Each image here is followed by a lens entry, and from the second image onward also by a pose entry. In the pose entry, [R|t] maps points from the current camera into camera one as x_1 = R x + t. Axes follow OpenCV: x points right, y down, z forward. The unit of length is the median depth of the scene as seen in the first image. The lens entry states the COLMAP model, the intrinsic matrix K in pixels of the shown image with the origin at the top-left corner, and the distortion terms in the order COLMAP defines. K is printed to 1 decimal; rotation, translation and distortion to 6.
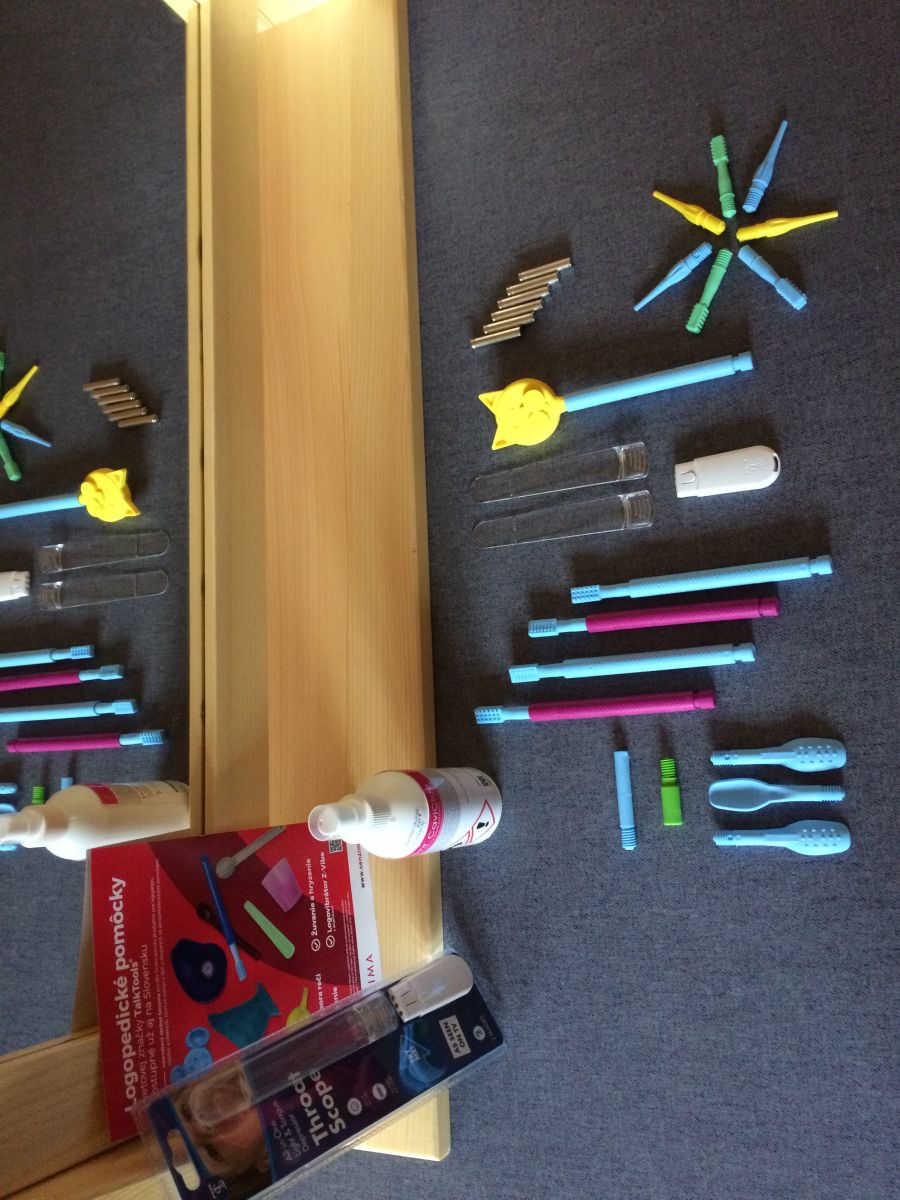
lens RADIAL K [[1029.0, 0, 451.3], [0, 1029.0, 598.6], [0, 0, 1]] dist [0.082294, -0.128514]
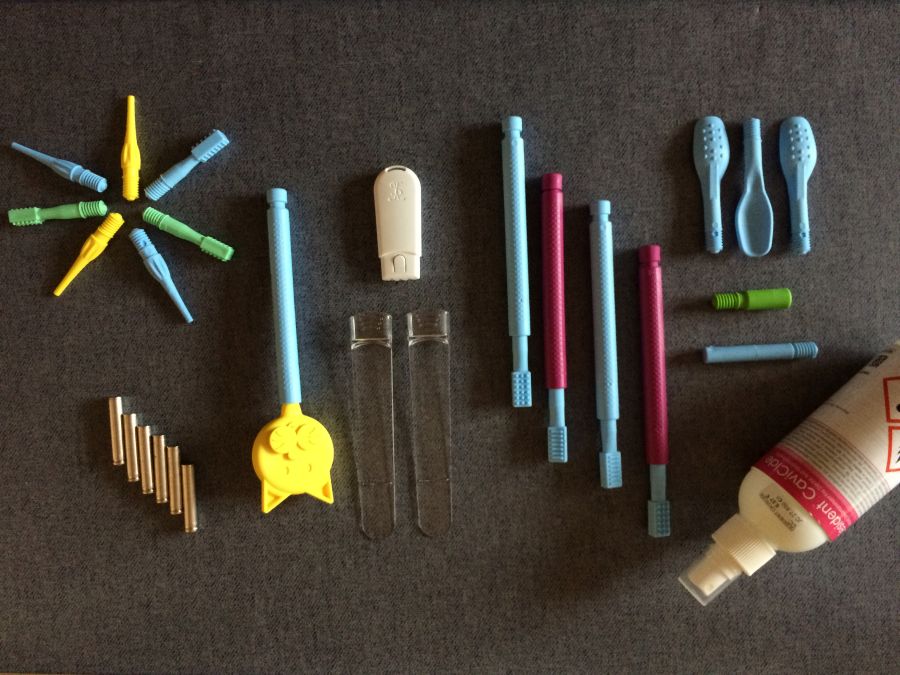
lens RADIAL K [[771.7, 0, 447.0], [0, 771.7, 340.3], [0, 0, 1]] dist [0.082294, -0.128514]
pose [[0.027332, -0.894003, 0.447226, -0.126406], [0.993063, 0.075468, 0.090168, -0.130853], [-0.114362, 0.441659, 0.889864, 0.427395]]
